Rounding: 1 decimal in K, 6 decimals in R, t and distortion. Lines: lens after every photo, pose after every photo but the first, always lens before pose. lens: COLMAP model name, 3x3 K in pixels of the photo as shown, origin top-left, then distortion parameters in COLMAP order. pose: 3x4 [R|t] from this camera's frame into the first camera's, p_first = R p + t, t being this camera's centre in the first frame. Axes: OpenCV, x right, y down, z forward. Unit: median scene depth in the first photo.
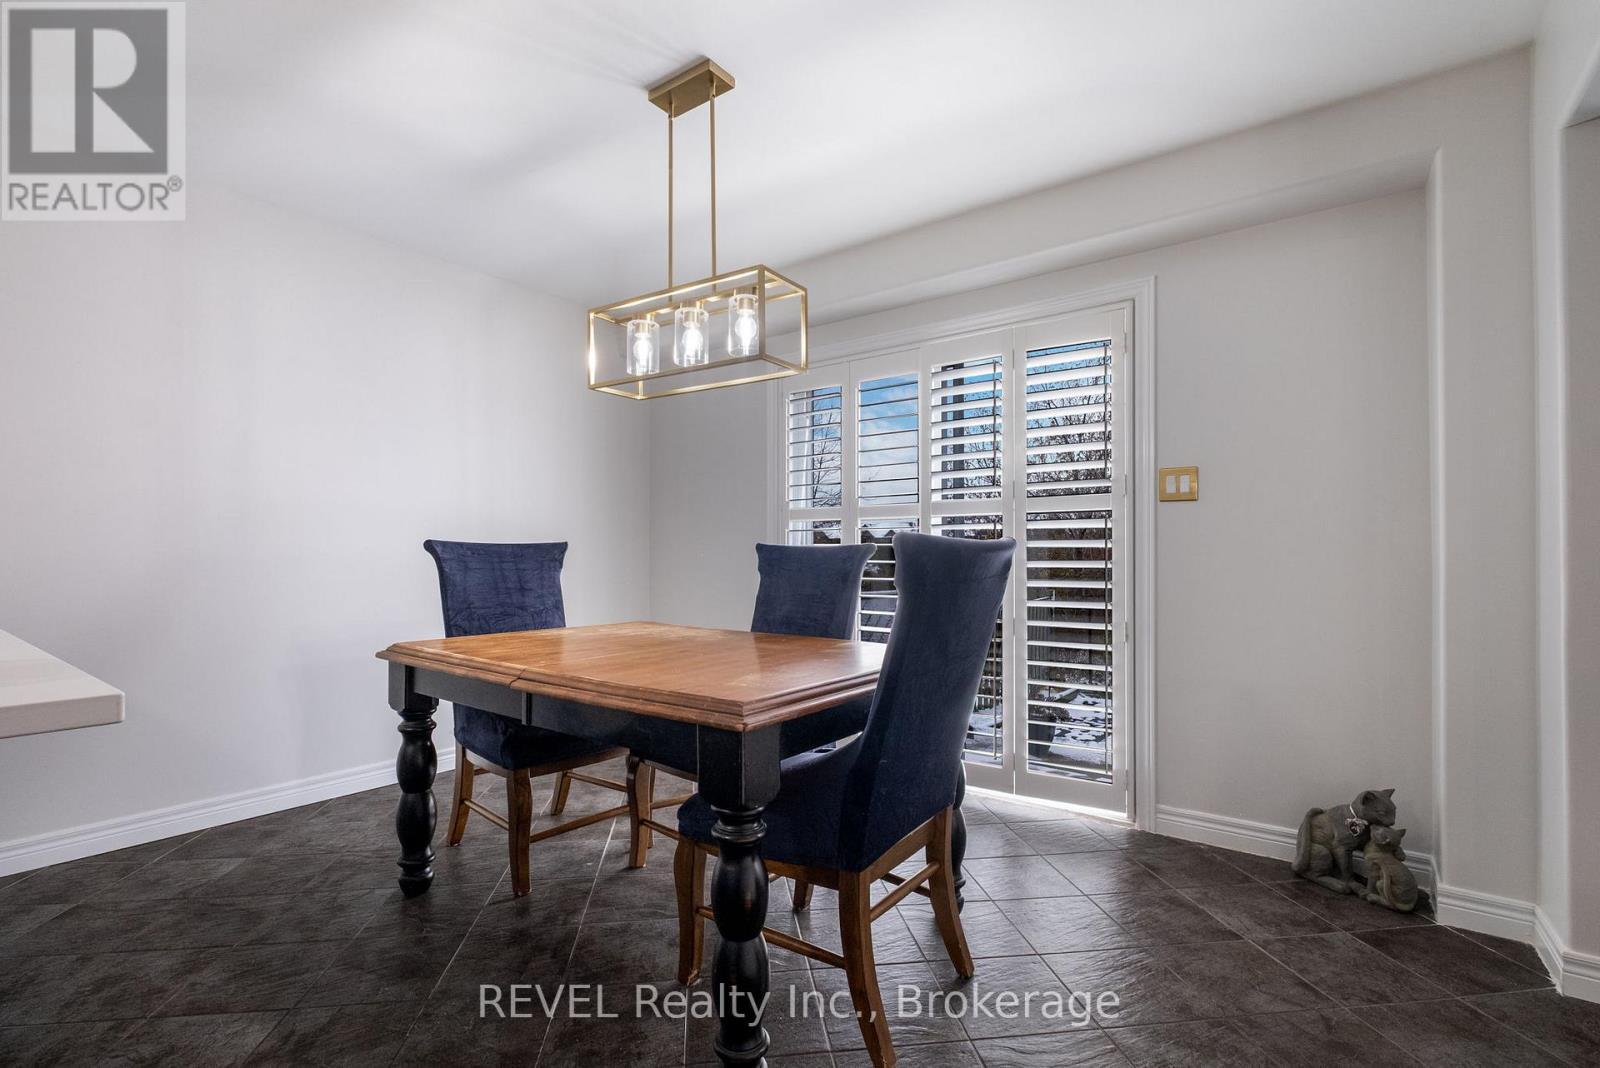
lens RADIAL K [[724.1, 0, 795.5], [0, 724.1, 542.5], [0, 0, 1]] dist [-0.002479, 0.000298]
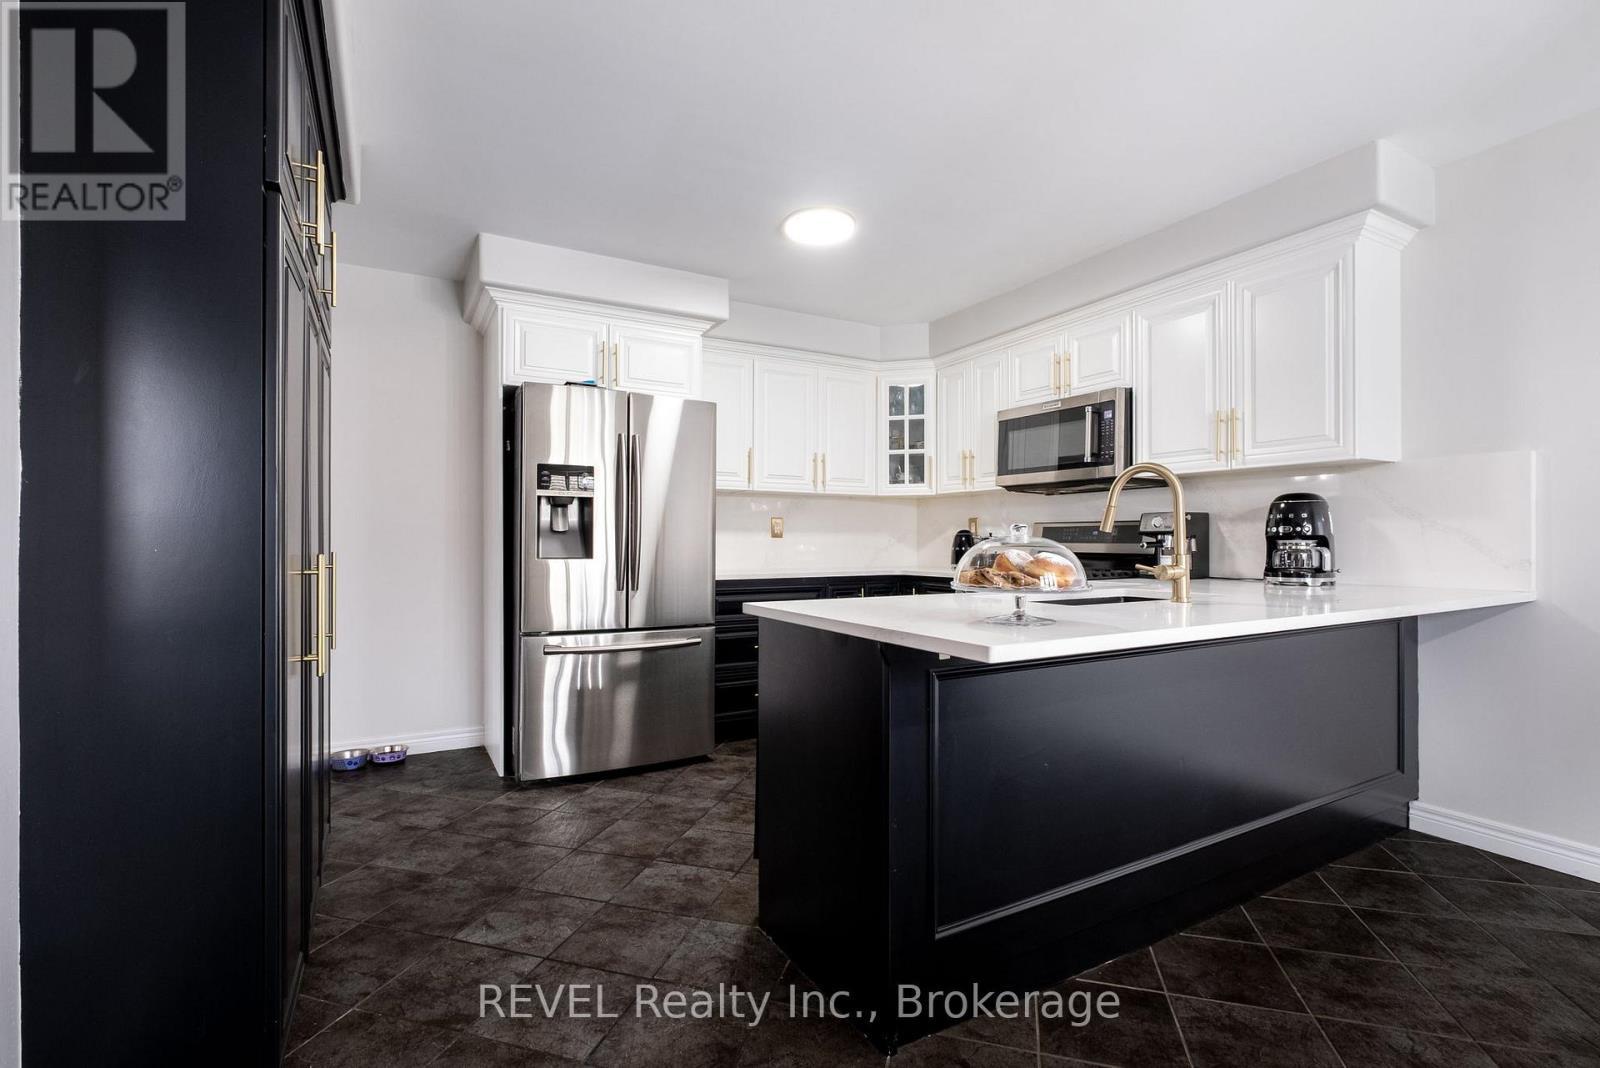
lens RADIAL K [[724.1, 0, 790.3], [0, 724.1, 540.5], [0, 0, 1]] dist [-0.002479, 0.000298]
pose [[-0.399462, -0.007548, -0.916719, 0.223681], [0.010732, 0.999859, -0.012909, -0.003761], [0.916687, -0.014995, -0.399325, 0.350459]]
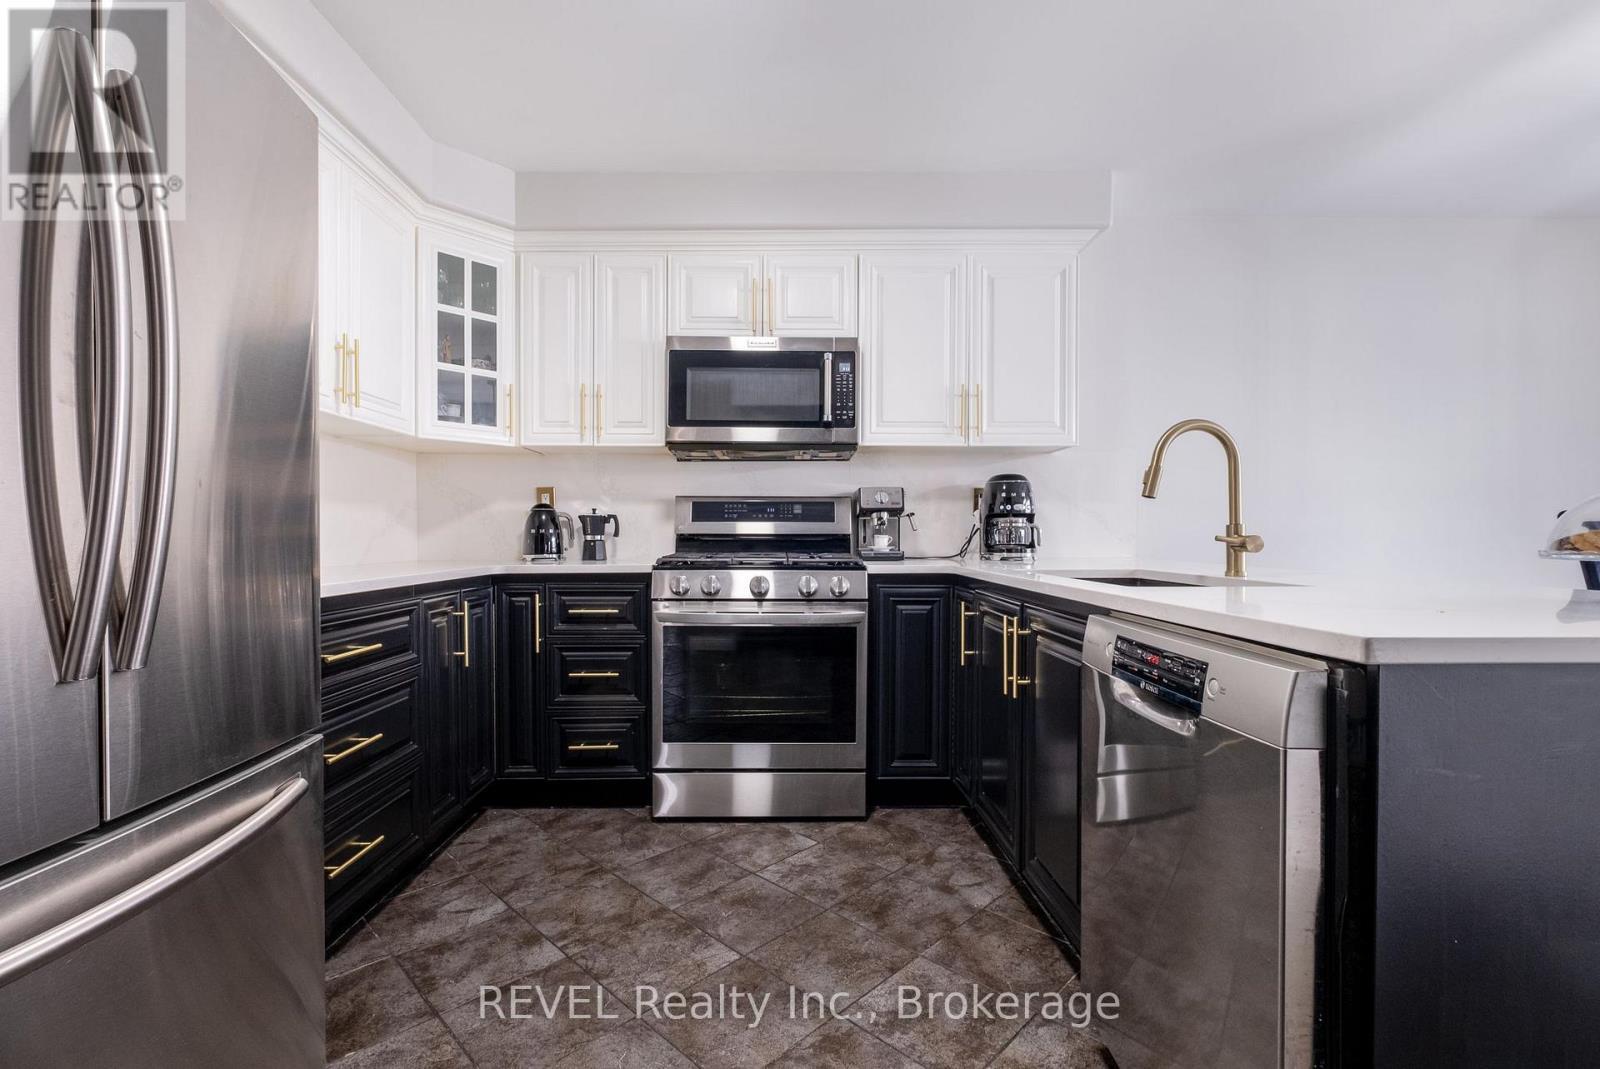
lens RADIAL K [[724.1, 0, 764.3], [0, 724.1, 541.2], [0, 0, 1]] dist [-0.002479, 0.000298]
pose [[0.611940, 0.000311, -0.790904, -0.413511], [0.018498, 0.999721, 0.014706, 0.002876], [0.790688, -0.023629, 0.611763, -0.422361]]
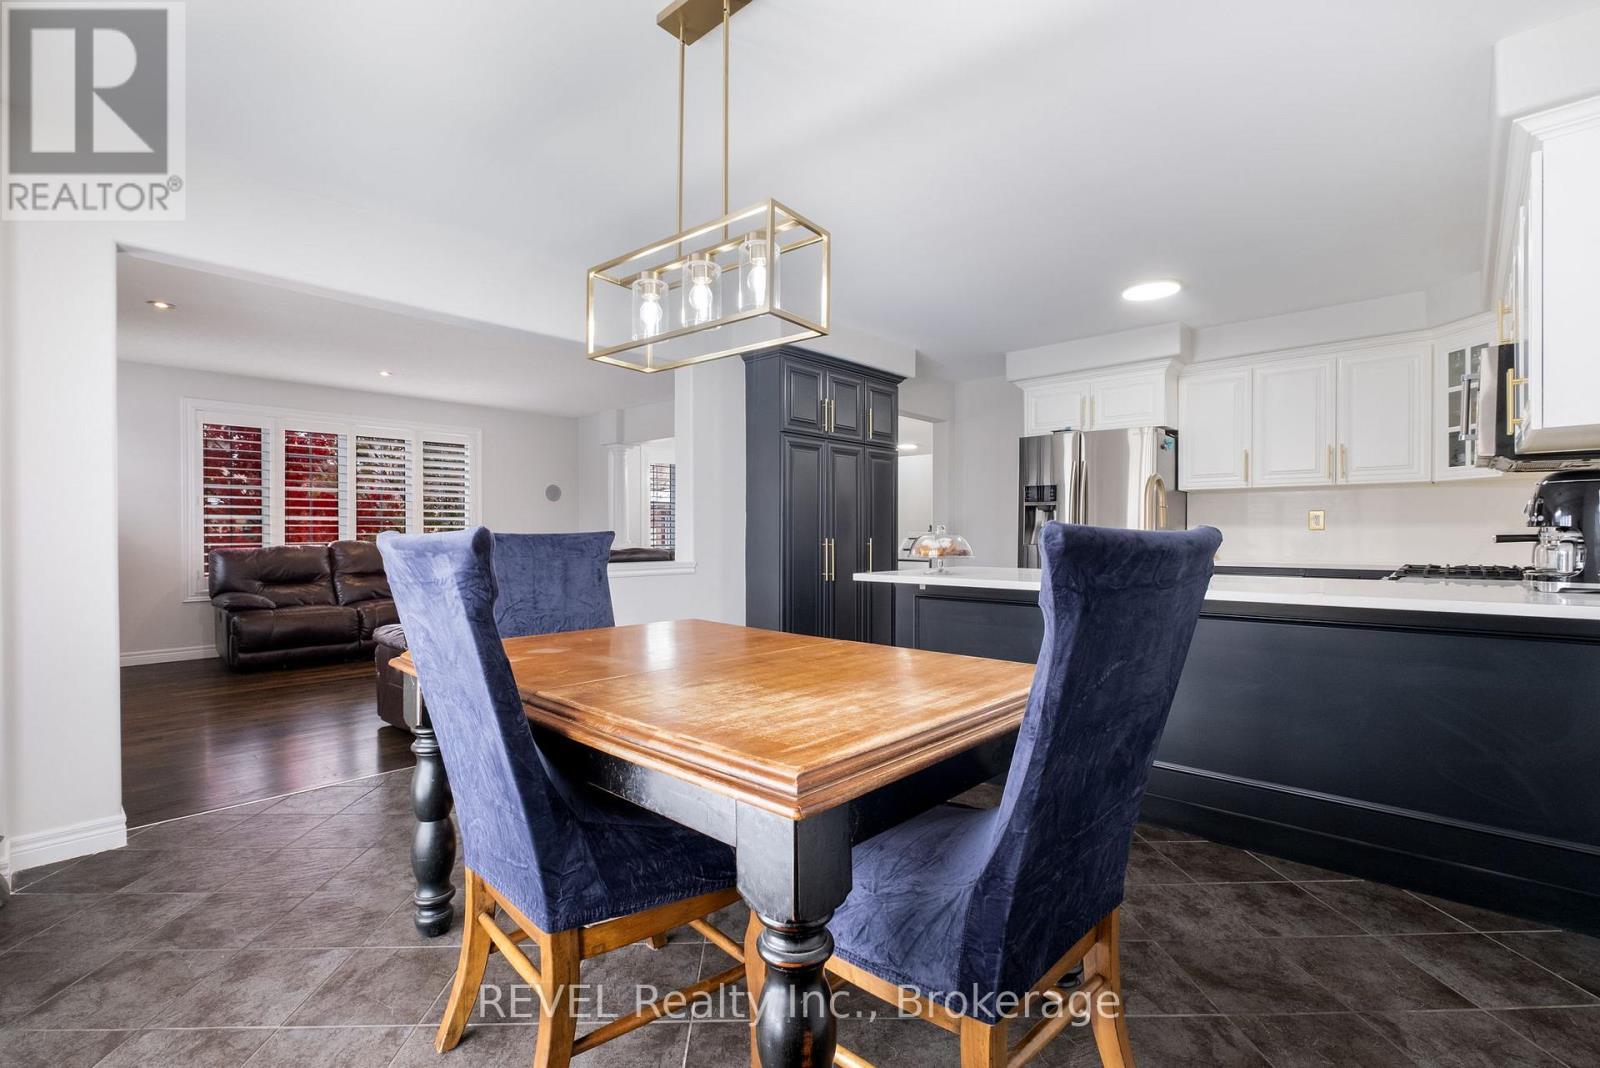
lens RADIAL K [[724.1, 0, 794.0], [0, 724.1, 529.5], [0, 0, 1]] dist [-0.002479, 0.000298]
pose [[-0.995711, -0.004402, 0.092418, -0.275244], [-0.005919, 0.999852, -0.016153, 0.002460], [-0.092333, -0.016630, -0.995589, 1.542084]]
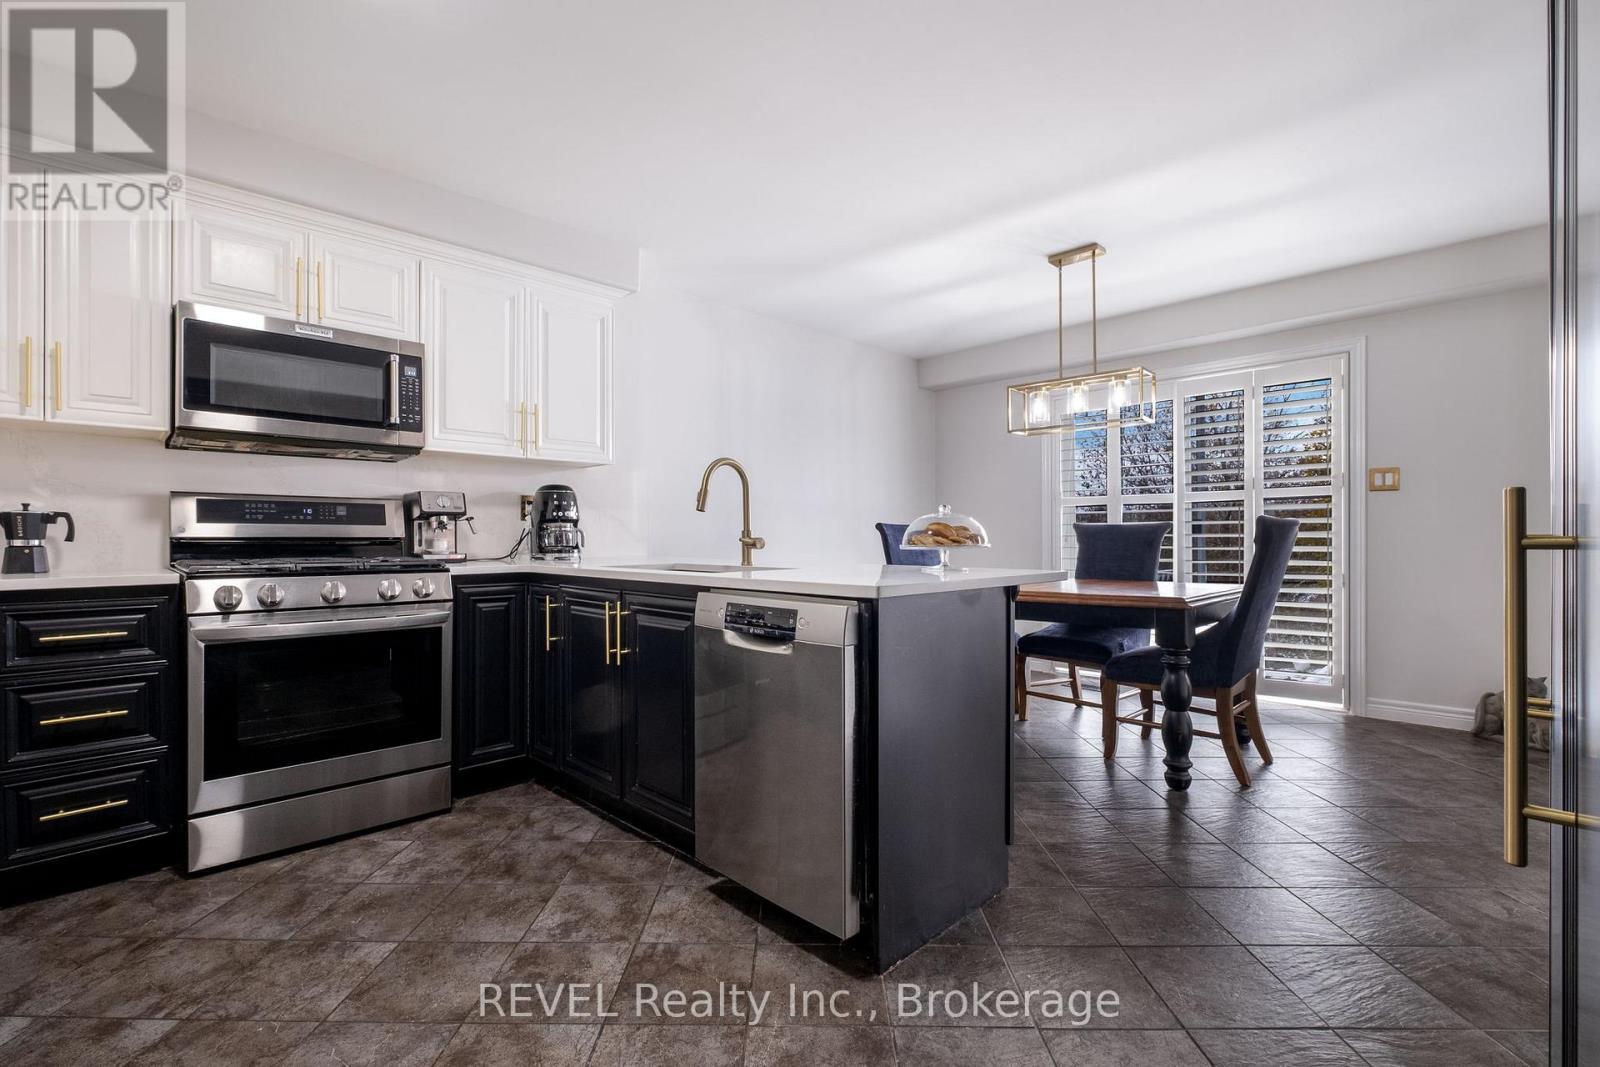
lens RADIAL K [[724.1, 0, 793.6], [0, 724.1, 535.3], [0, 0, 1]] dist [-0.002479, 0.000298]
pose [[0.989700, -0.008858, -0.142881, -0.474555], [0.011174, 0.999819, 0.015414, -0.002947], [0.142719, -0.016851, 0.989620, -0.661183]]
